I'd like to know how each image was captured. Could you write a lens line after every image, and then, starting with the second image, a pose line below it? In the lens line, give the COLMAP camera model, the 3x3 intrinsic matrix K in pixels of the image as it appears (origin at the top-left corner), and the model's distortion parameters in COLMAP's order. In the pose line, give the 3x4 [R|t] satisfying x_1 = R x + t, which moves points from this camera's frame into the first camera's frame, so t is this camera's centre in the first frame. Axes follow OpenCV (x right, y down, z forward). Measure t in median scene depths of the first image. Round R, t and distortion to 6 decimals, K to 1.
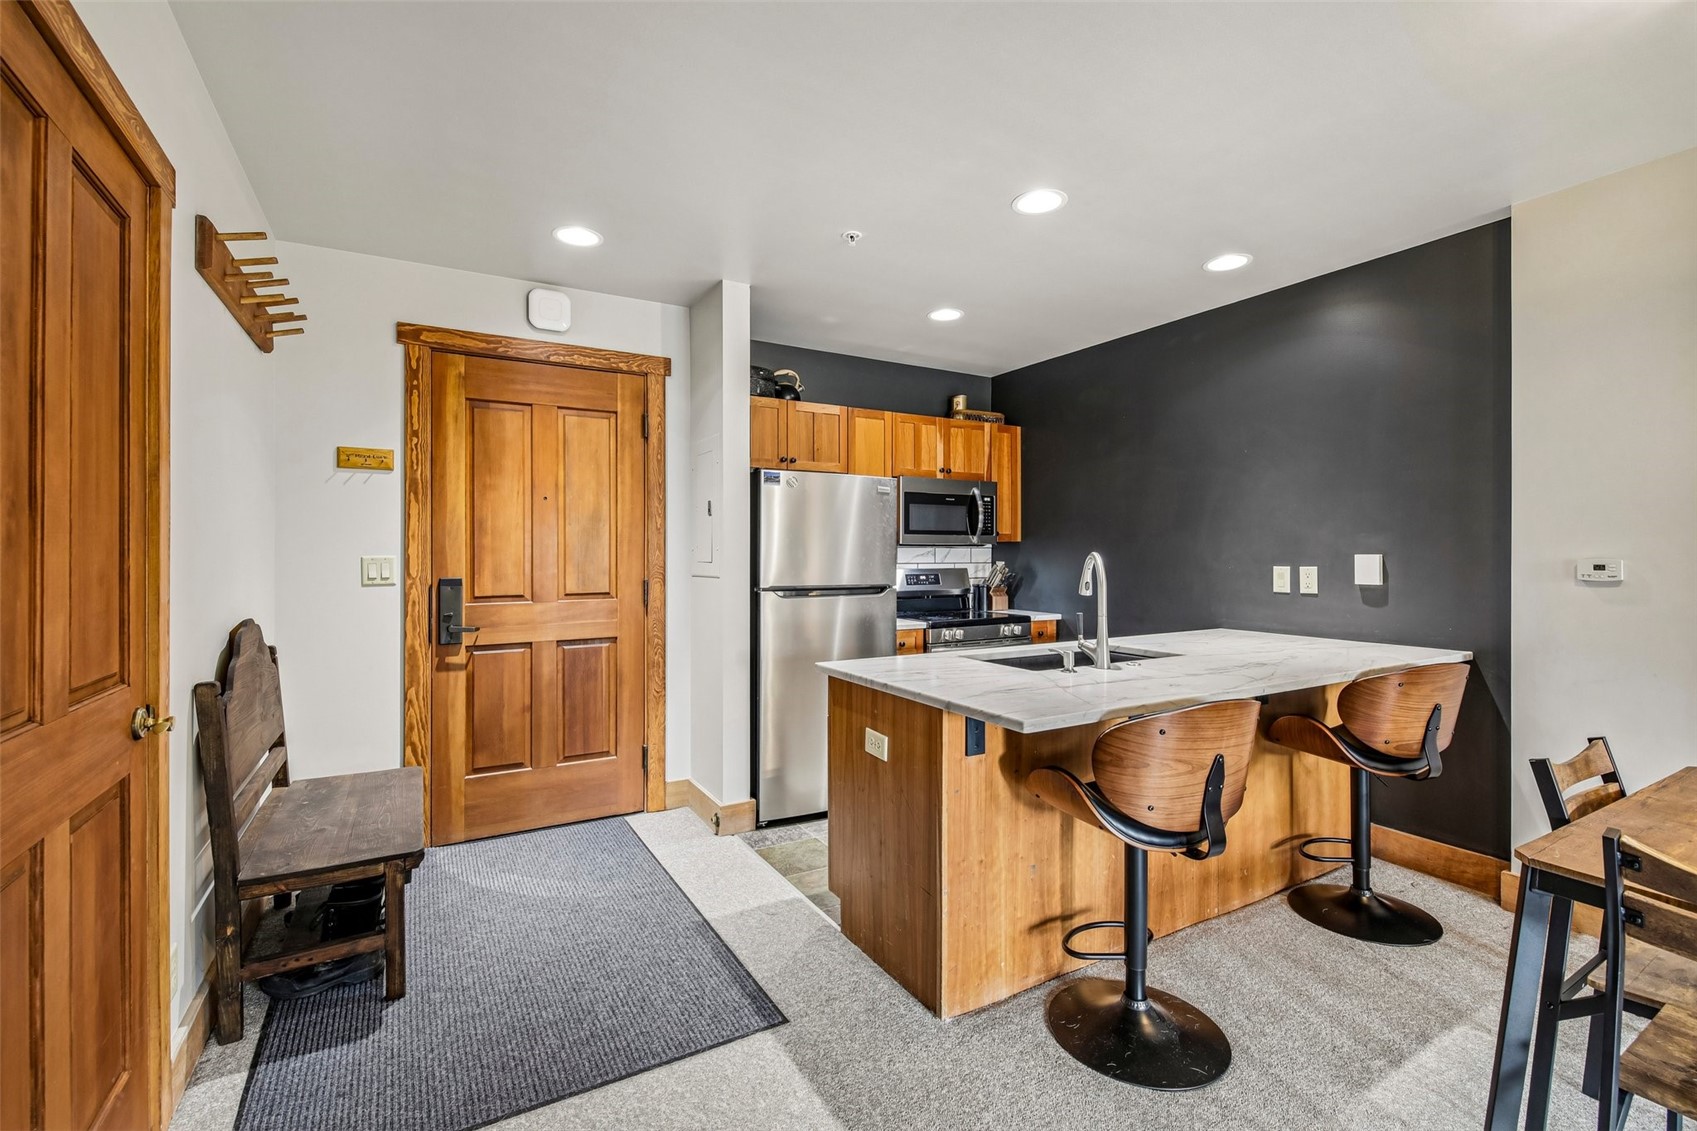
lens RADIAL K [[744.2, 0, 845.1], [0, 744.2, 556.9], [0, 0, 1]] dist [-0.008515, -0.001728]
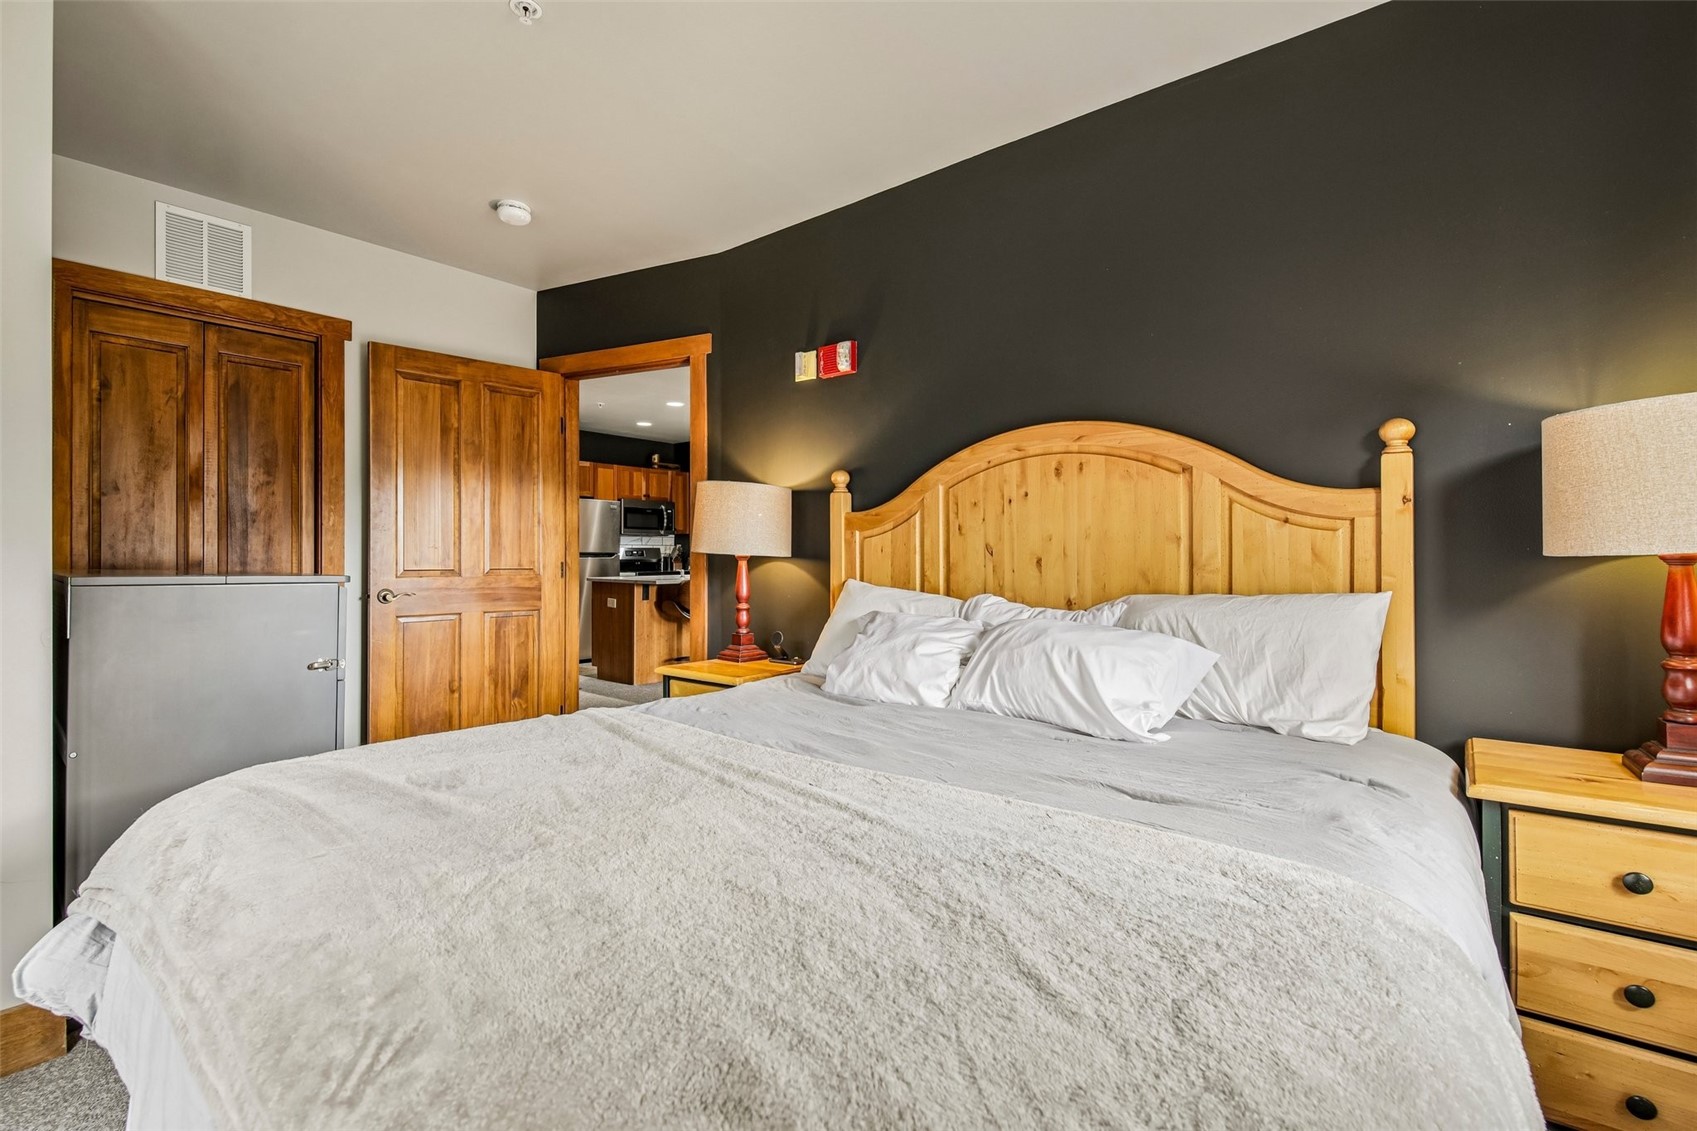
lens RADIAL K [[757.4, 0, 843.8], [0, 757.4, 558.1], [0, 0, 1]] dist [-0.000046, 0.000000]
pose [[0.938682, -0.000043, 0.344785, -0.079868], [0.000194, 1.000000, -0.000403, 0.059014], [-0.344785, 0.000445, 0.938682, -1.317192]]
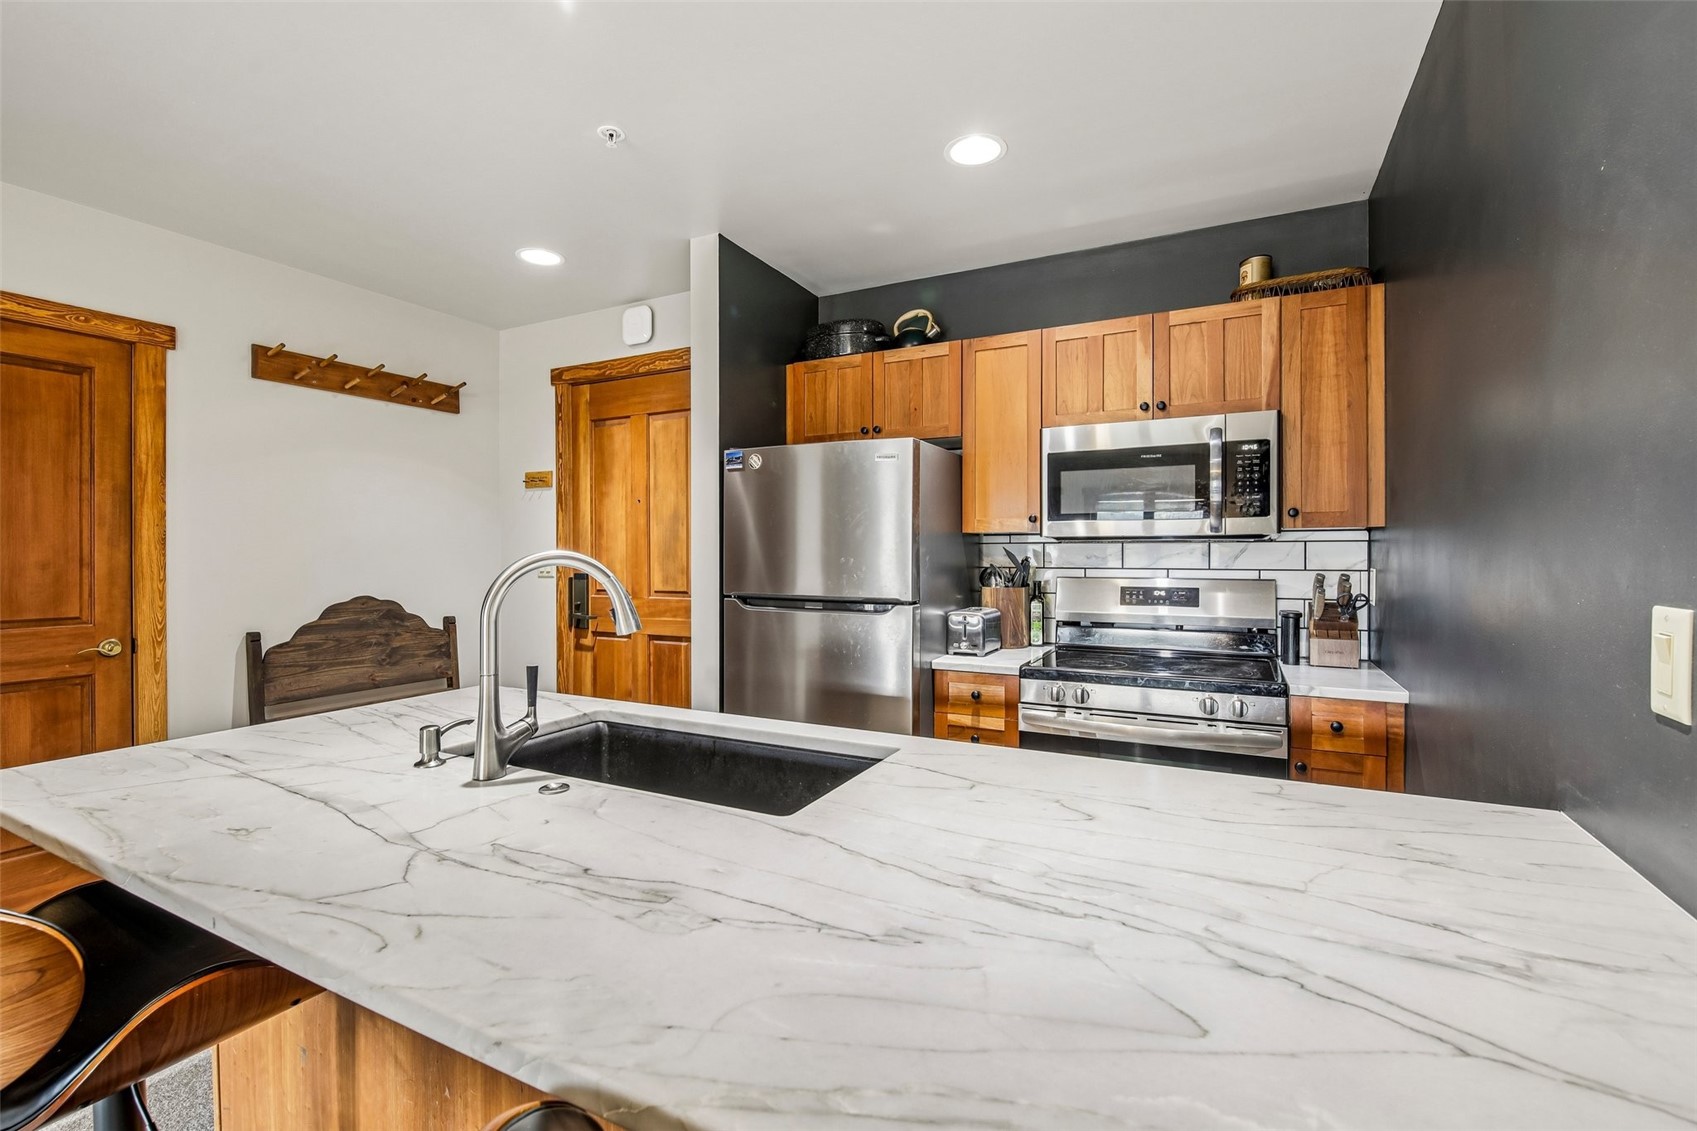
lens RADIAL K [[744.2, 0, 843.7], [0, 744.2, 551.9], [0, 0, 1]] dist [-0.008515, -0.001728]
pose [[0.529451, -0.001254, -0.848340, 0.642131], [-0.004184, 0.999983, -0.004090, -0.001948], [0.848330, 0.005715, 0.529436, 0.660246]]
